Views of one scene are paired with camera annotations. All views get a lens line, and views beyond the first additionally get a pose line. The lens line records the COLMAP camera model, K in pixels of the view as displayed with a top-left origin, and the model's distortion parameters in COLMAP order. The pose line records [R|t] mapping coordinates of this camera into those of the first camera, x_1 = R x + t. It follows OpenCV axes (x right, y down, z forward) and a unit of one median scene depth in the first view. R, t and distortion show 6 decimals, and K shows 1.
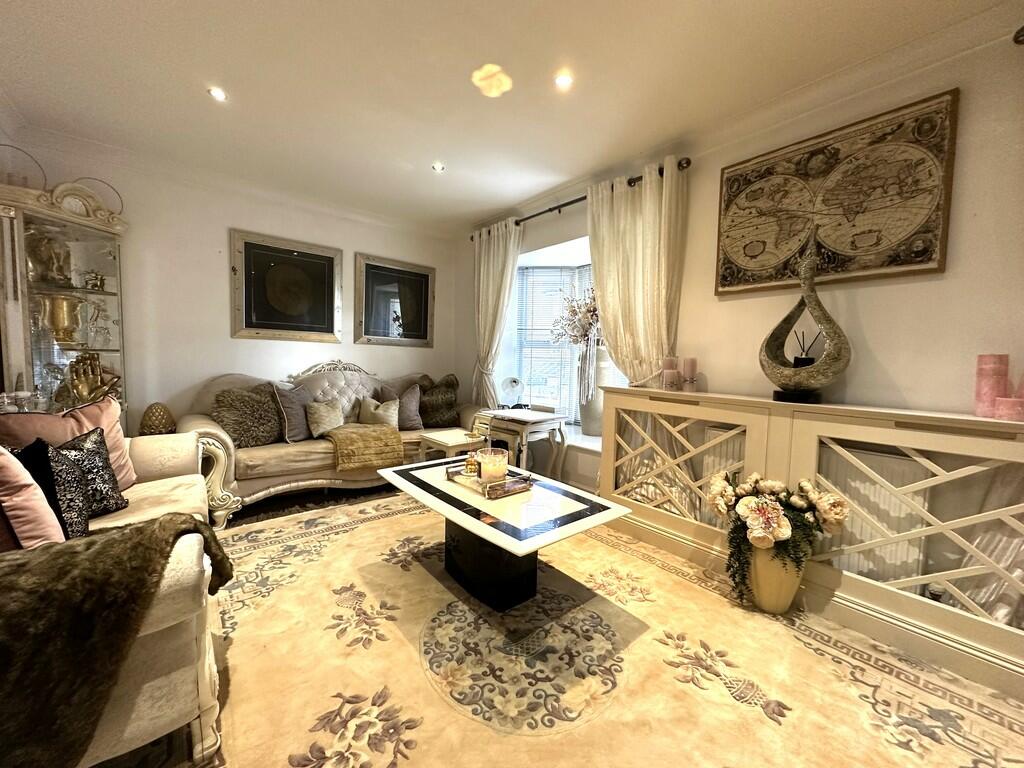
lens RADIAL K [[408.1, 0, 511.1], [0, 408.1, 381.8], [0, 0, 1]] dist [0.000297, 0.000226]
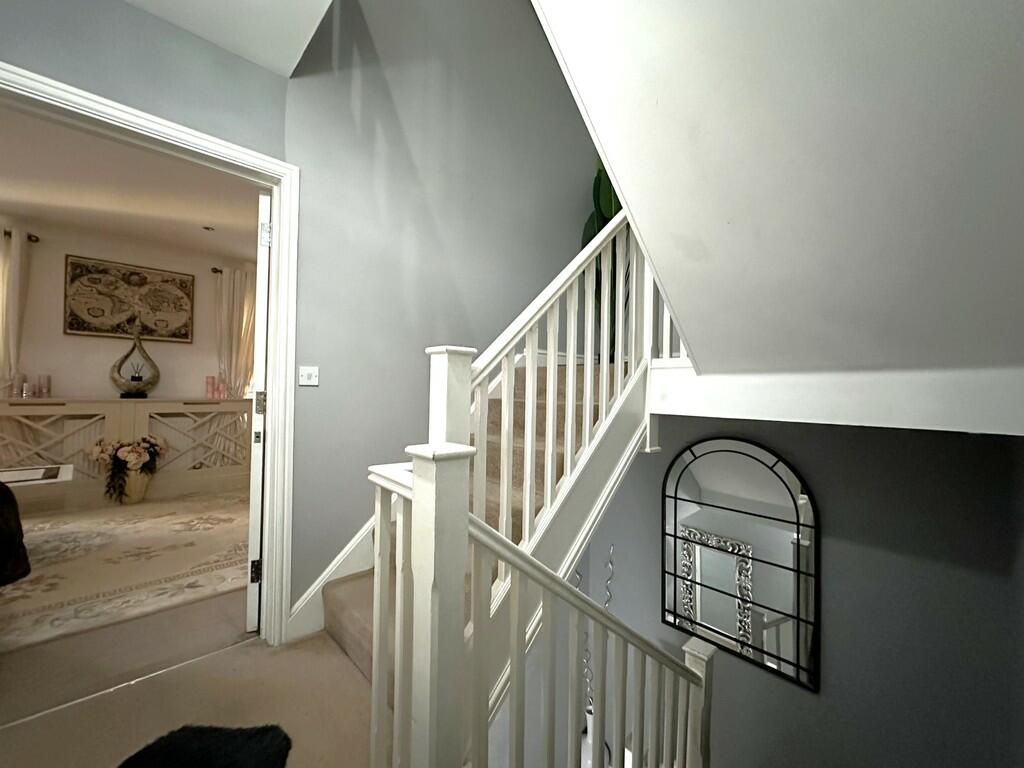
lens RADIAL K [[408.1, 0, 511.2], [0, 408.1, 382.2], [0, 0, 1]] dist [0.000297, 0.000226]
pose [[-0.105051, -0.018341, 0.994298, -1.499901], [0.027478, 0.999395, 0.021338, -0.022079], [-0.994087, 0.029563, -0.104483, -0.634818]]
